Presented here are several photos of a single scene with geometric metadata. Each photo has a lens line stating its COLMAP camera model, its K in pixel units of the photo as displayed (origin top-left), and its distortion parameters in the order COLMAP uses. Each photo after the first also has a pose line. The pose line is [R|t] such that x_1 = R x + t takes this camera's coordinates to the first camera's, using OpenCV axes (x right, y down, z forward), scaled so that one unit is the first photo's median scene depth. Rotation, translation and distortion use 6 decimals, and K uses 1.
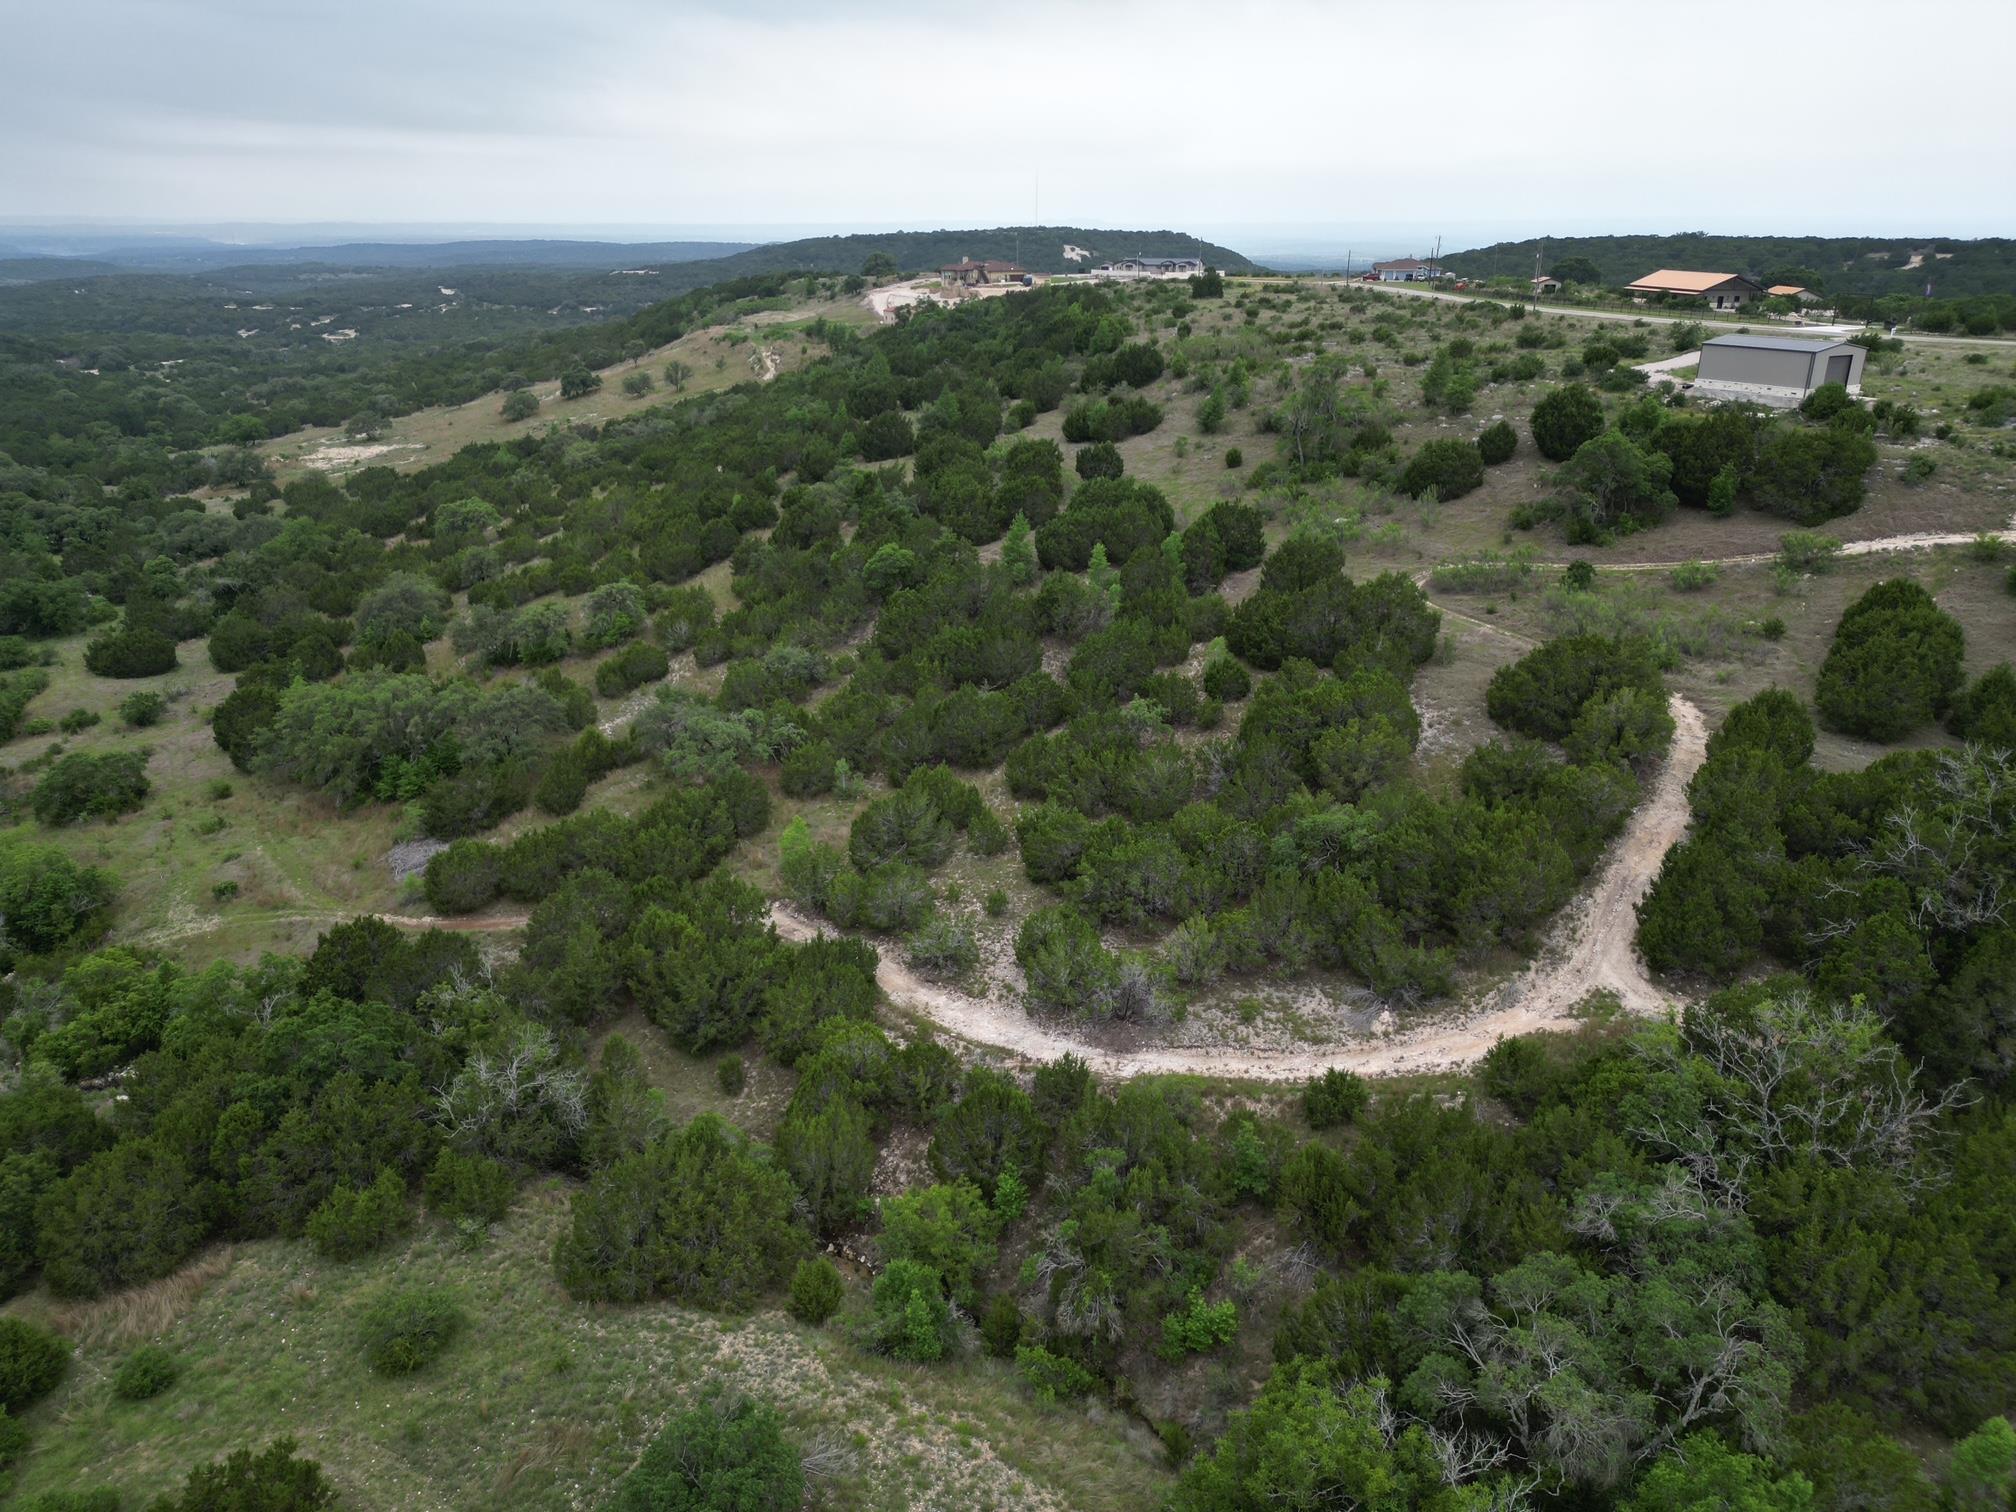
lens RADIAL K [[1413.1, 0, 1008.9], [0, 1413.1, 768.5], [0, 0, 1]] dist [0.063931, -0.054018]
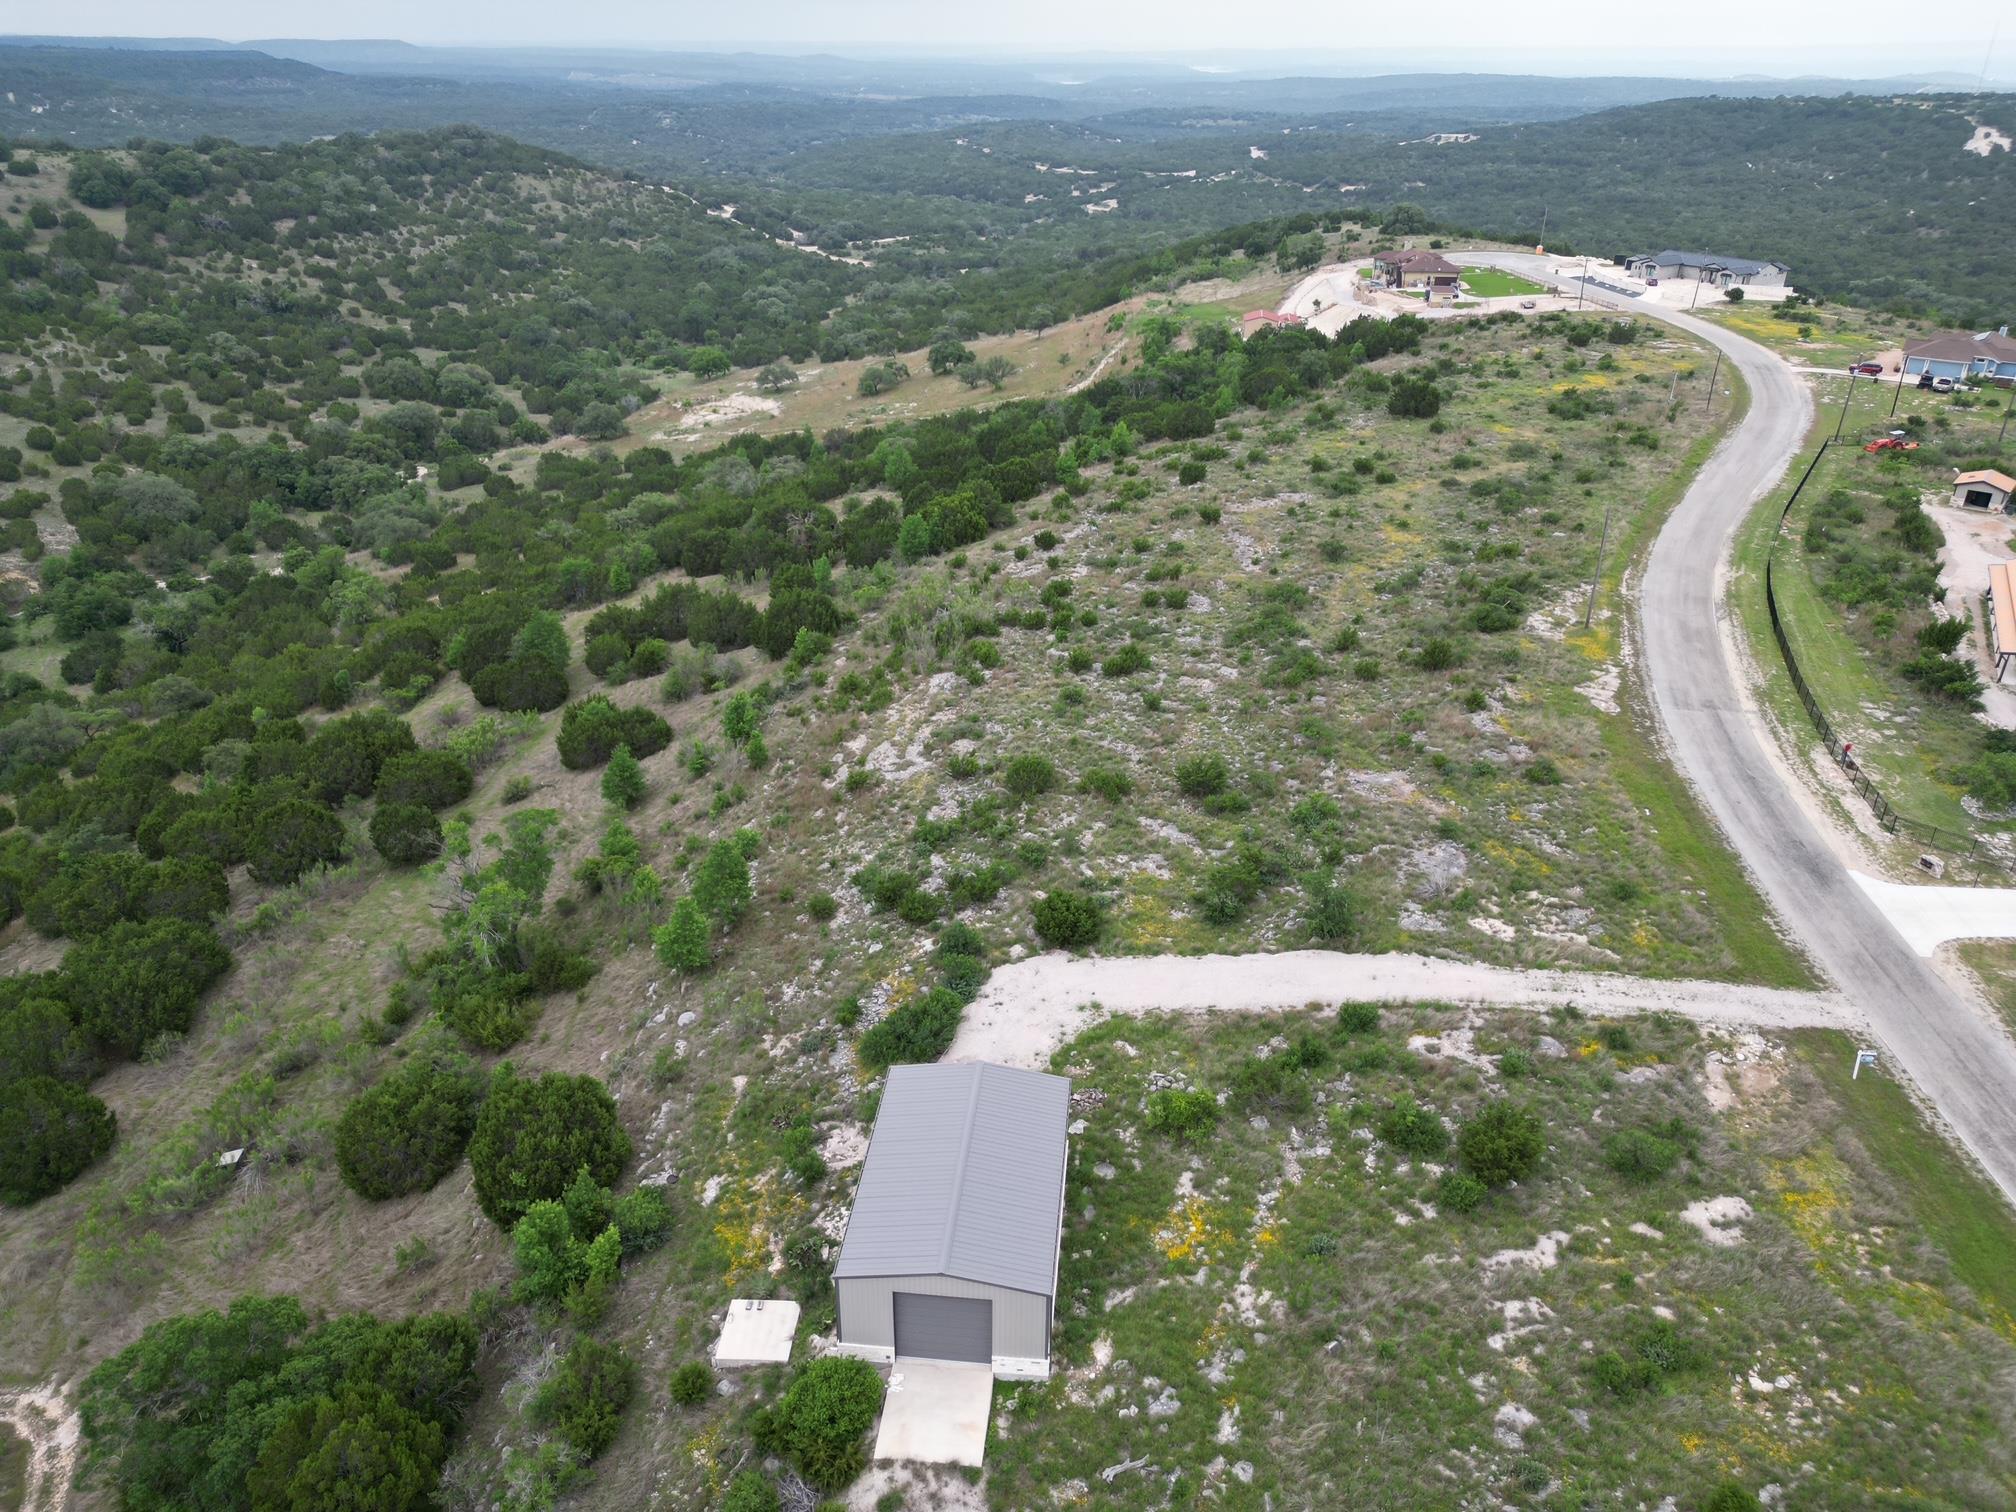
lens RADIAL K [[1413.1, 0, 1004.5], [0, 1413.1, 763.5], [0, 0, 1]] dist [0.063931, -0.054018]
pose [[0.818787, 0.264206, -0.509689, 0.437668], [-0.211459, 0.964185, 0.160103, -0.286601], [0.533734, -0.023312, 0.845331, 0.398484]]
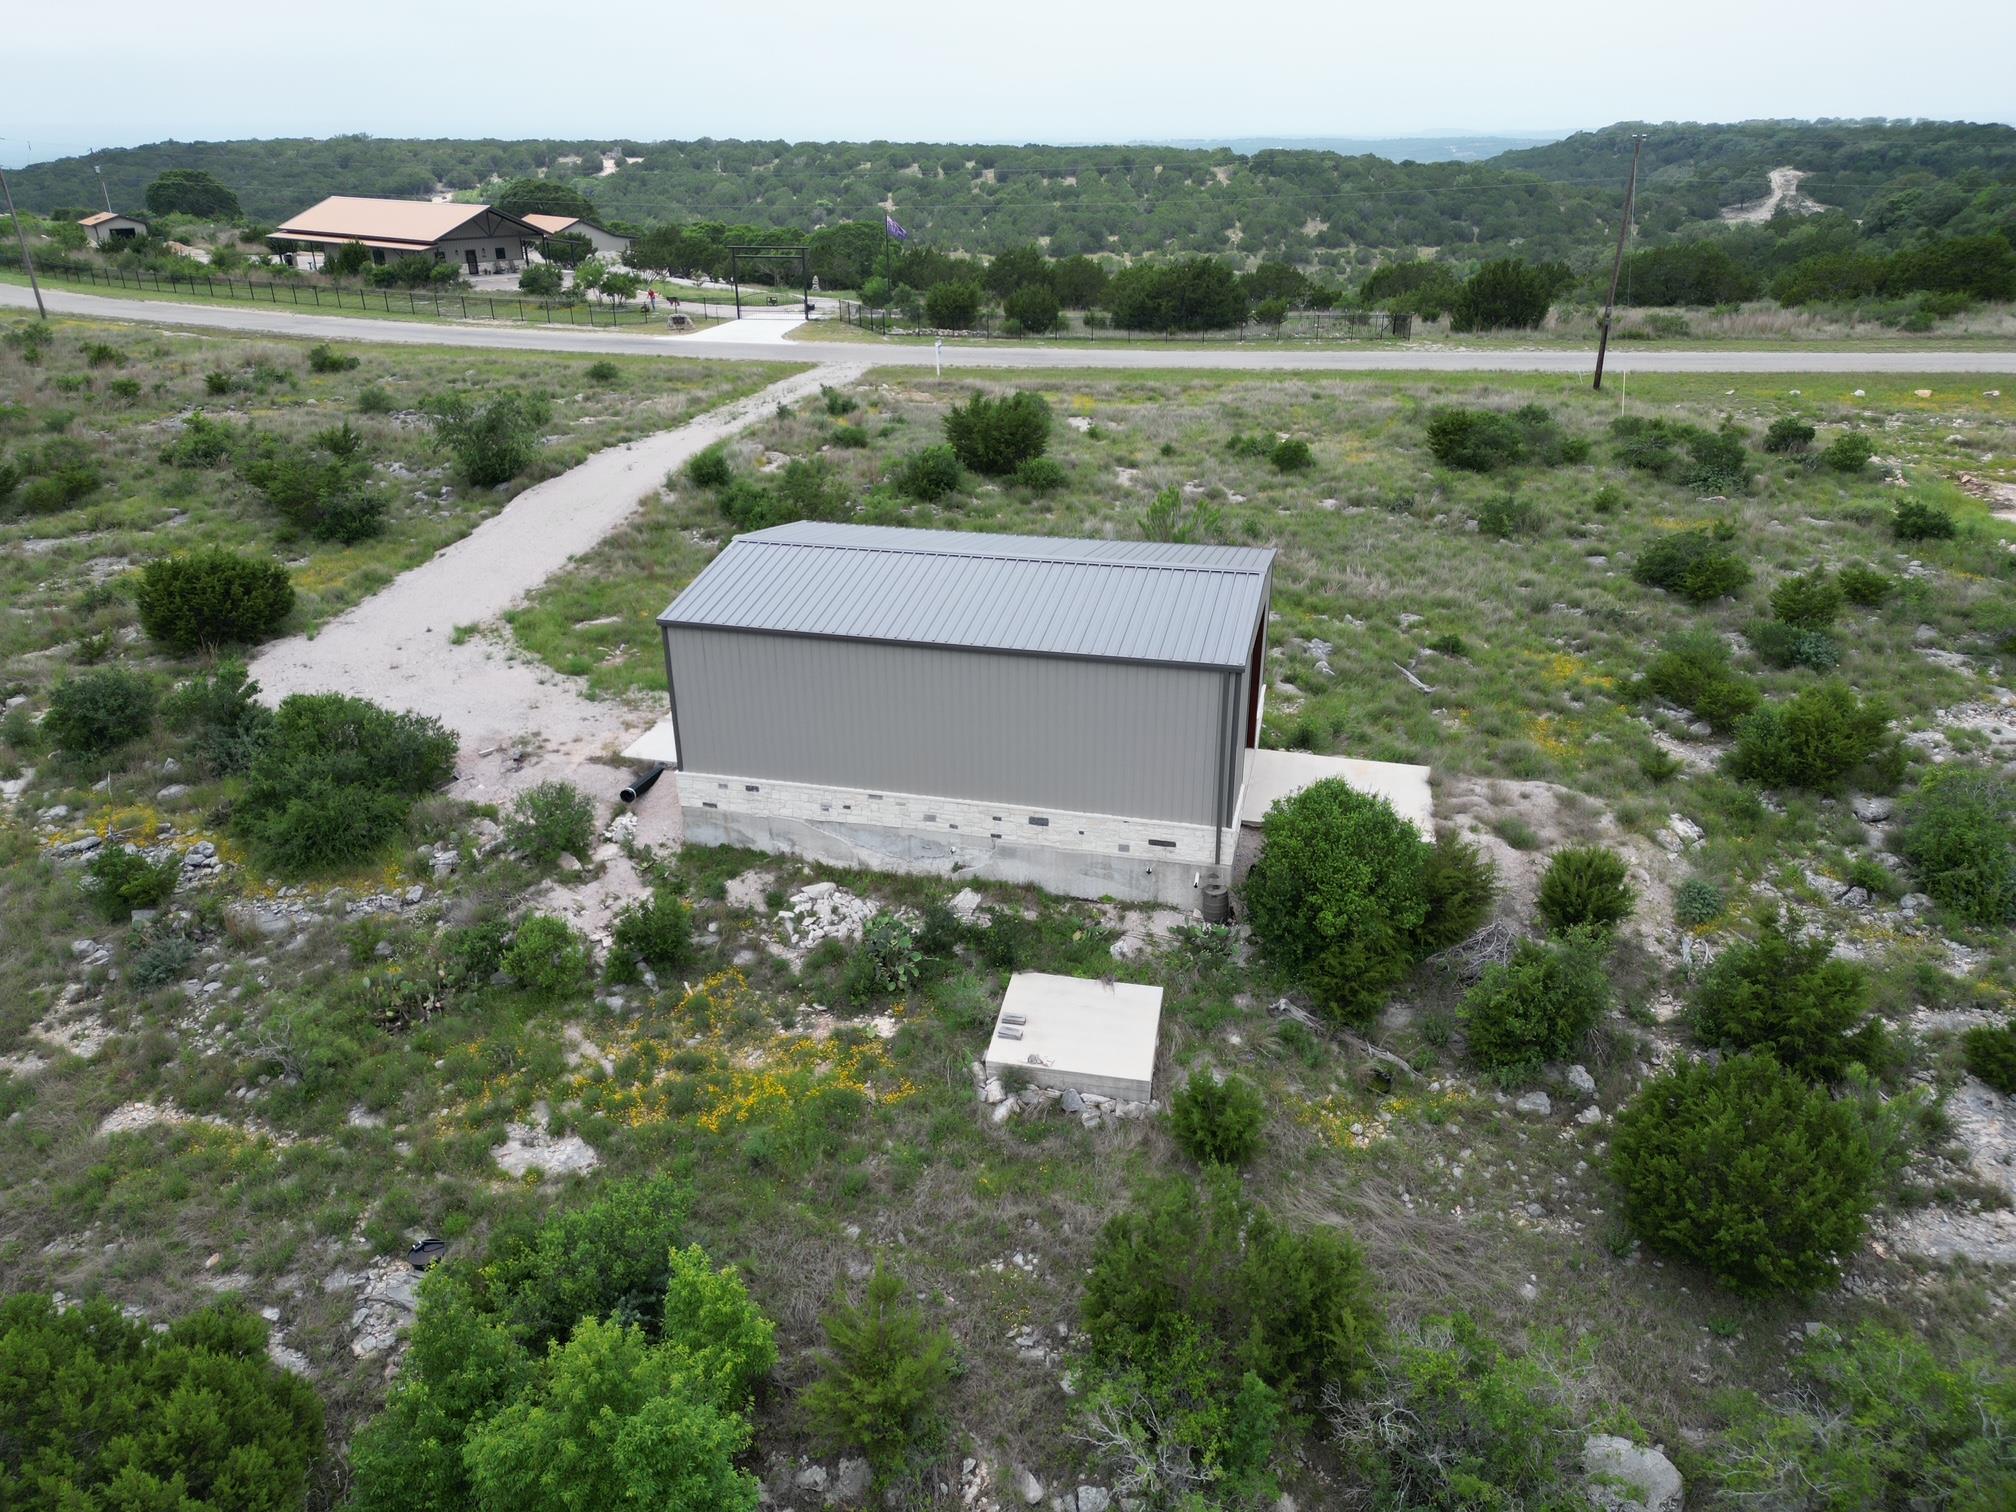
lens RADIAL K [[1413.1, 0, 1010.0], [0, 1413.1, 755.5], [0, 0, 1]] dist [0.063931, -0.054018]
pose [[0.682857, -0.303097, 0.664709, 0.231465], [0.270598, 0.950093, 0.155242, -0.182139], [-0.678589, 0.073861, 0.730795, 0.503381]]
